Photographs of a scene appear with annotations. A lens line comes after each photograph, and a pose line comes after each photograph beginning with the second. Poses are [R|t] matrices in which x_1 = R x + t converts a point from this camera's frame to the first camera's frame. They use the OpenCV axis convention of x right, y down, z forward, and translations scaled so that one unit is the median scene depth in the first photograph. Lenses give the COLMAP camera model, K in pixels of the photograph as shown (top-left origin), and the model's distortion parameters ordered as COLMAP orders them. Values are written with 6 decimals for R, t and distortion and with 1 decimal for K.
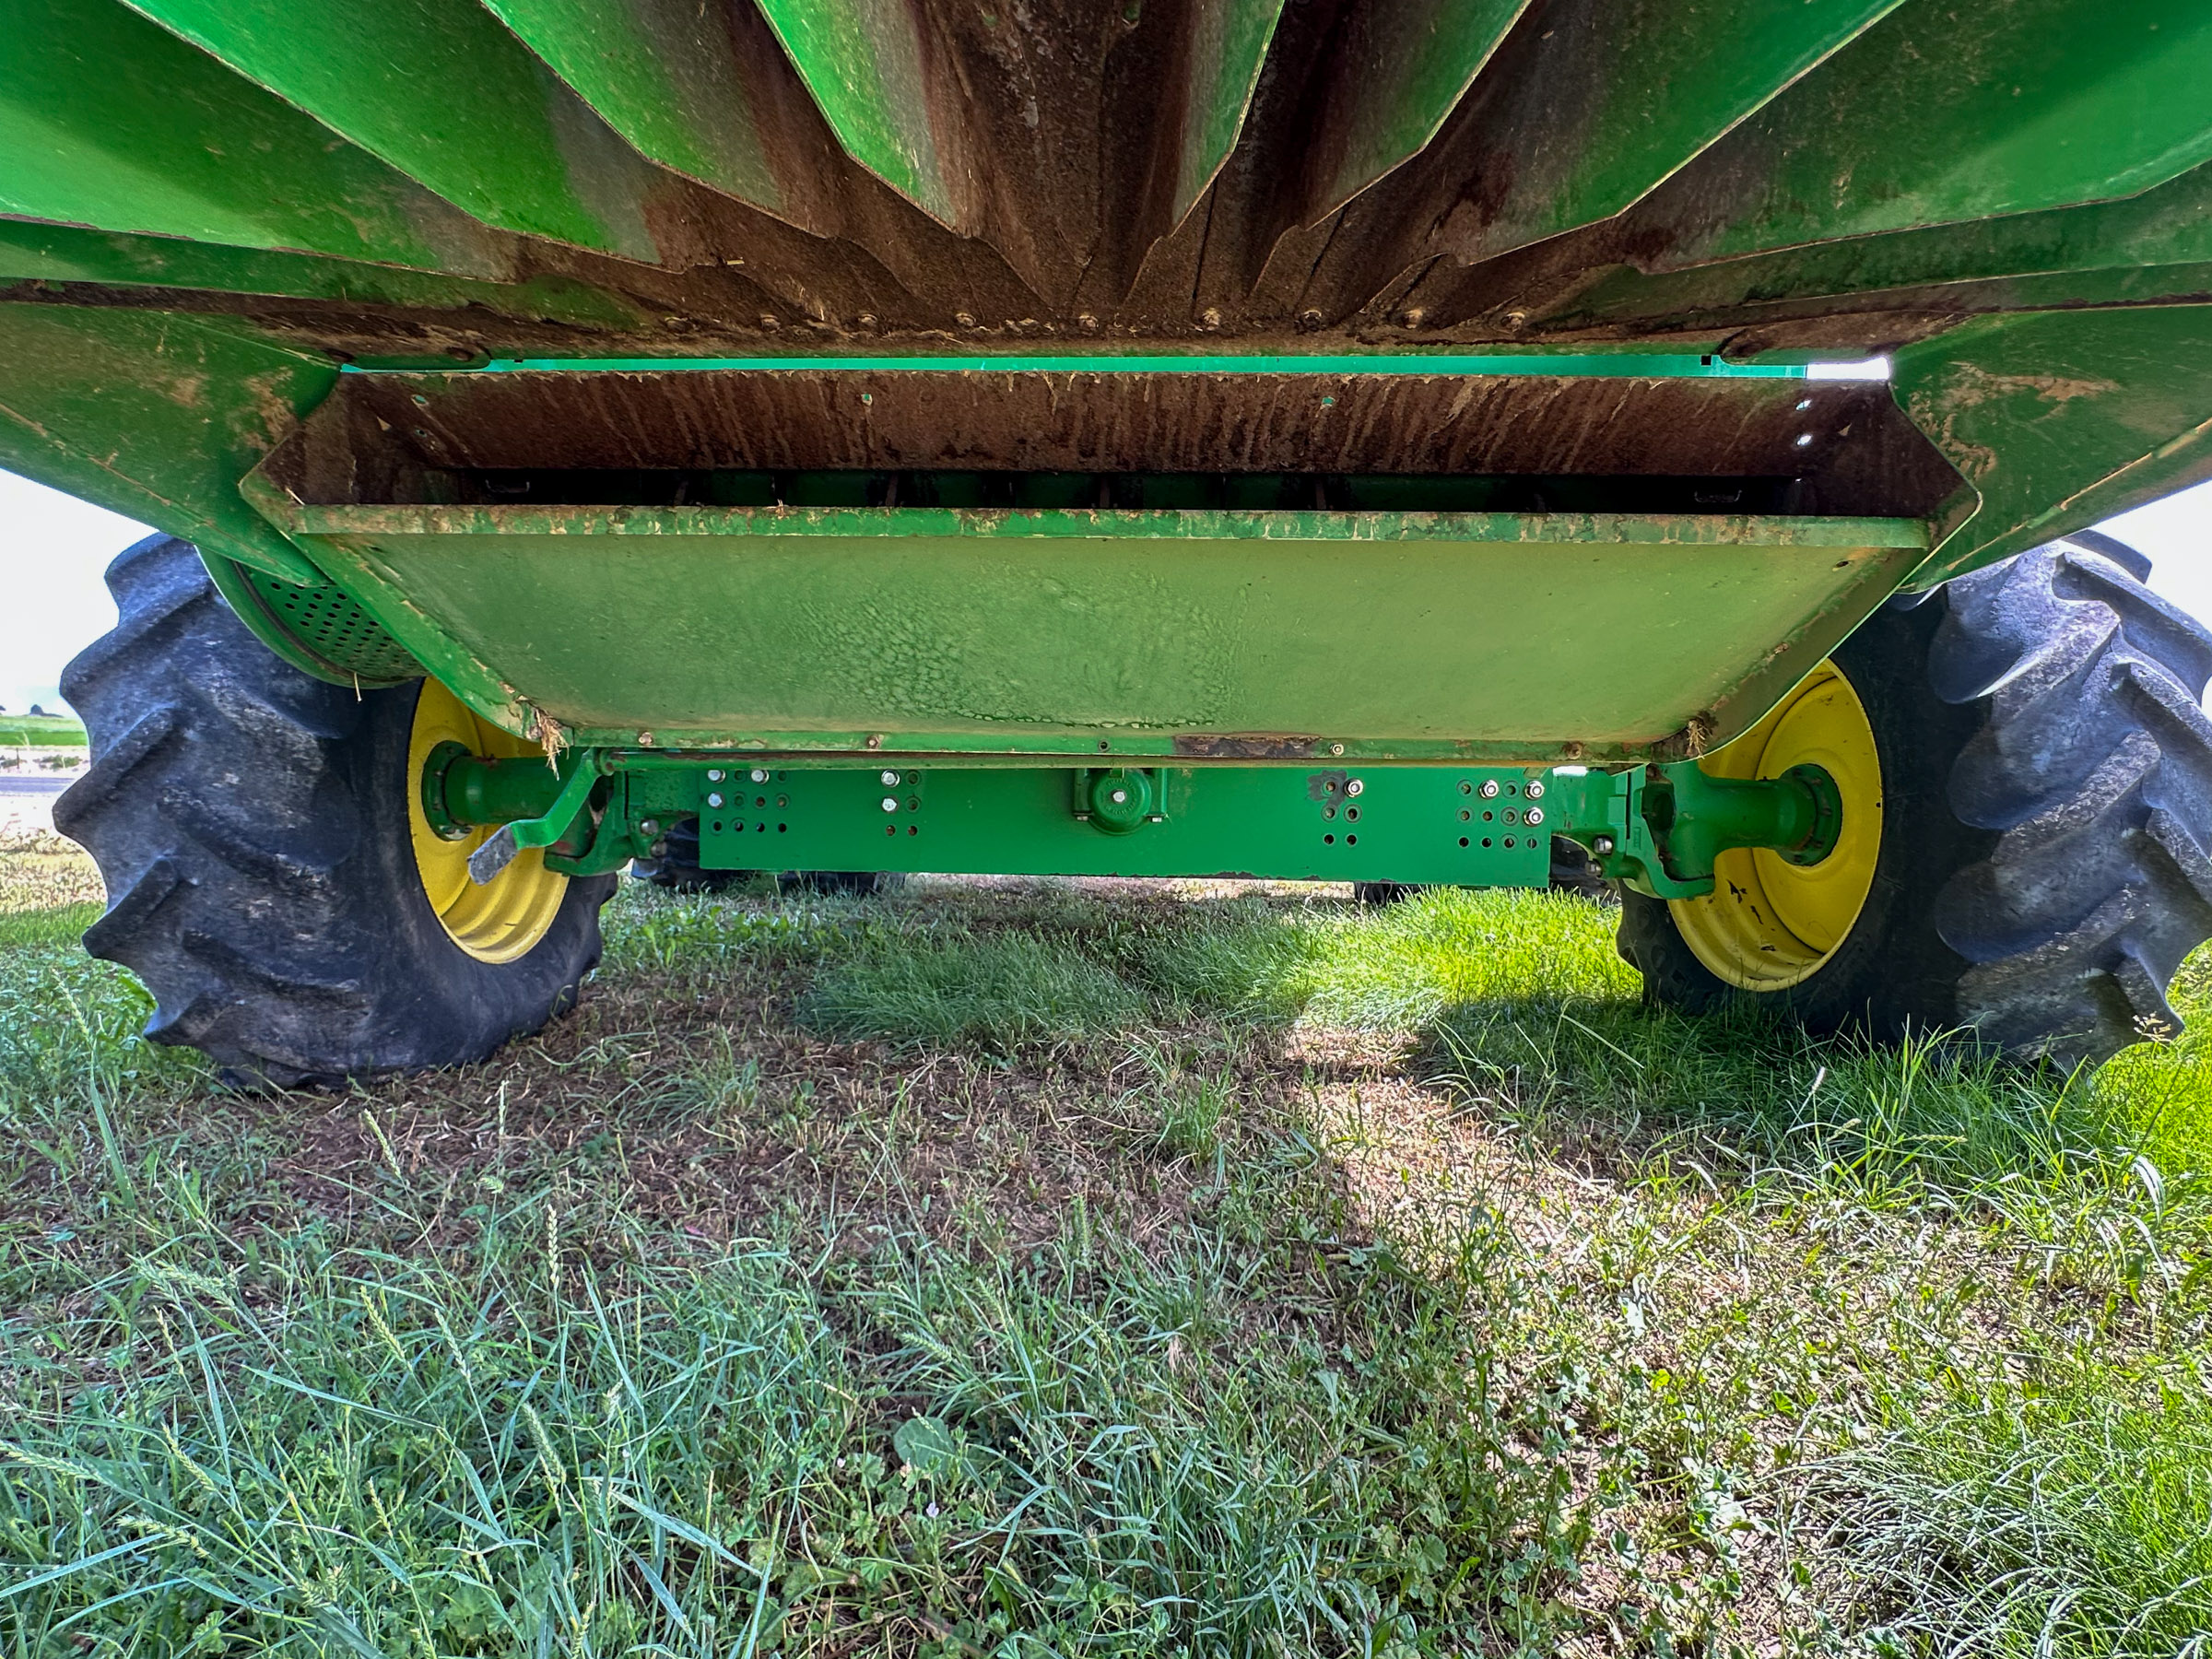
lens RADIAL K [[1033.8, 0, 1104.8], [0, 1033.8, 846.4], [0, 0, 1]] dist [-0.001236, -0.000377]
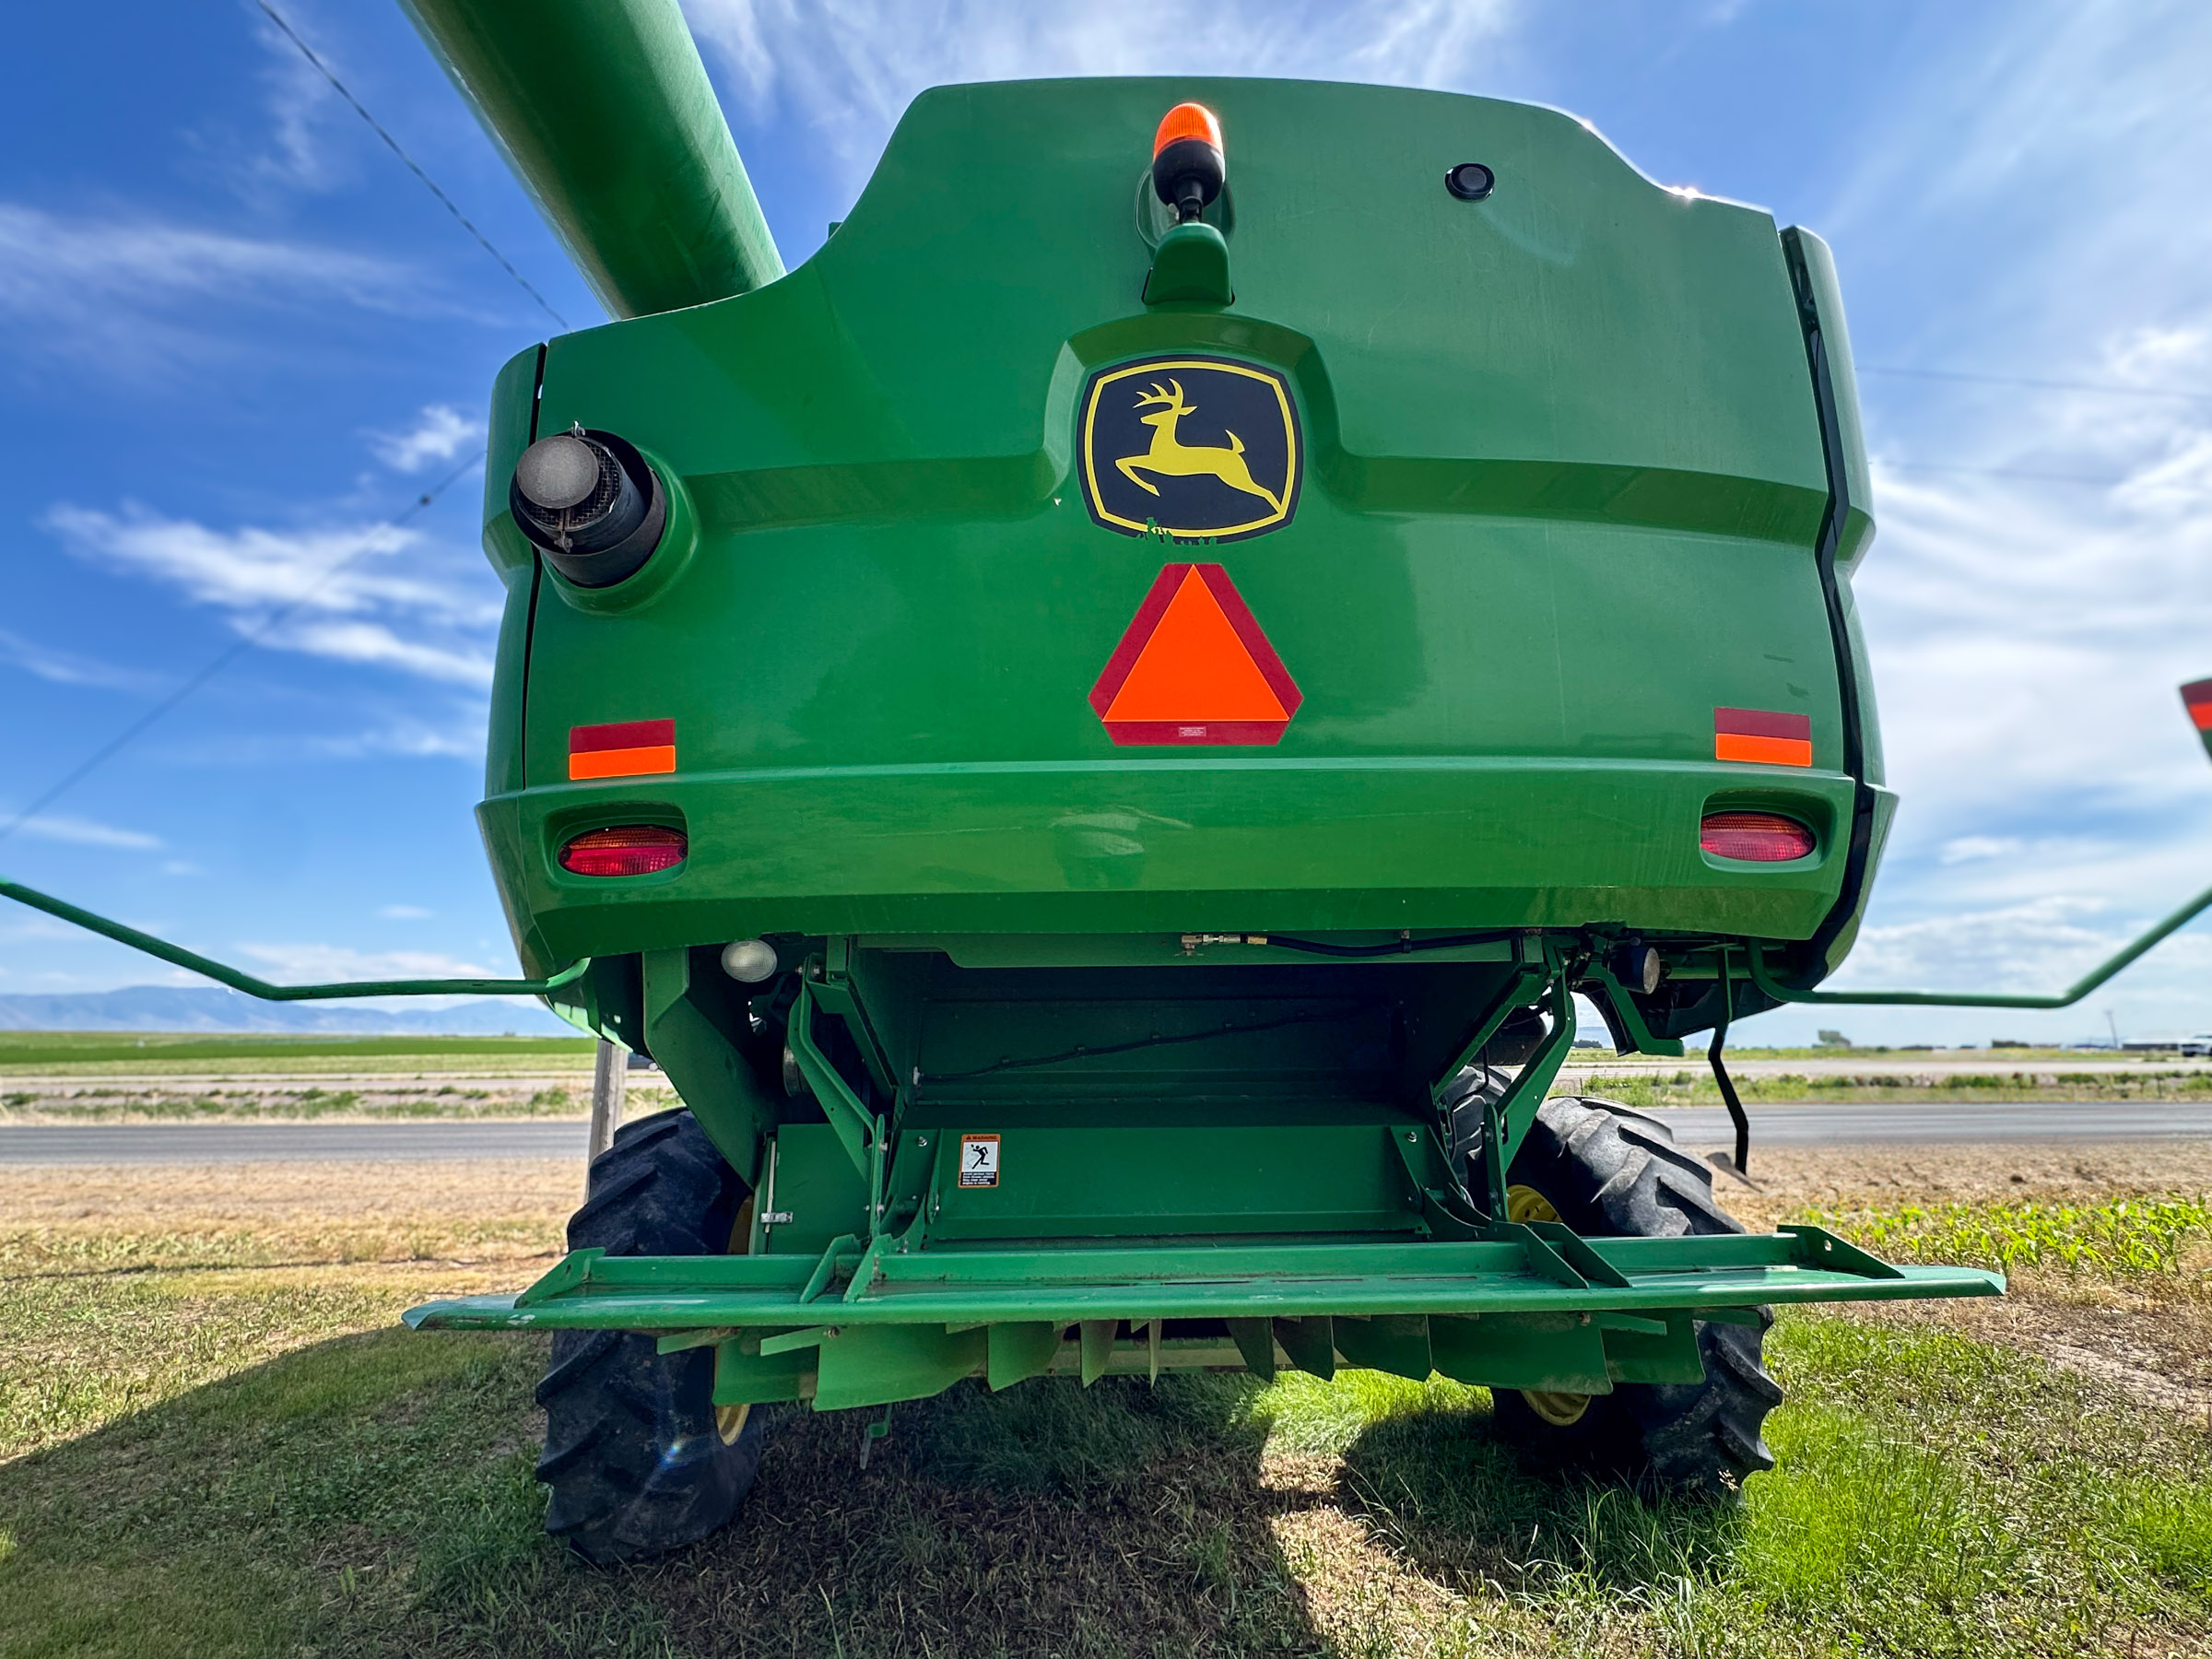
lens RADIAL K [[1033.8, 0, 1093.1], [0, 1033.8, 819.1], [0, 0, 1]] dist [-0.001236, -0.000377]
pose [[0.998121, -0.016379, 0.059052, -0.167615], [0.031274, 0.964834, -0.260994, -0.413834], [-0.052700, 0.262350, 0.963533, -0.824790]]
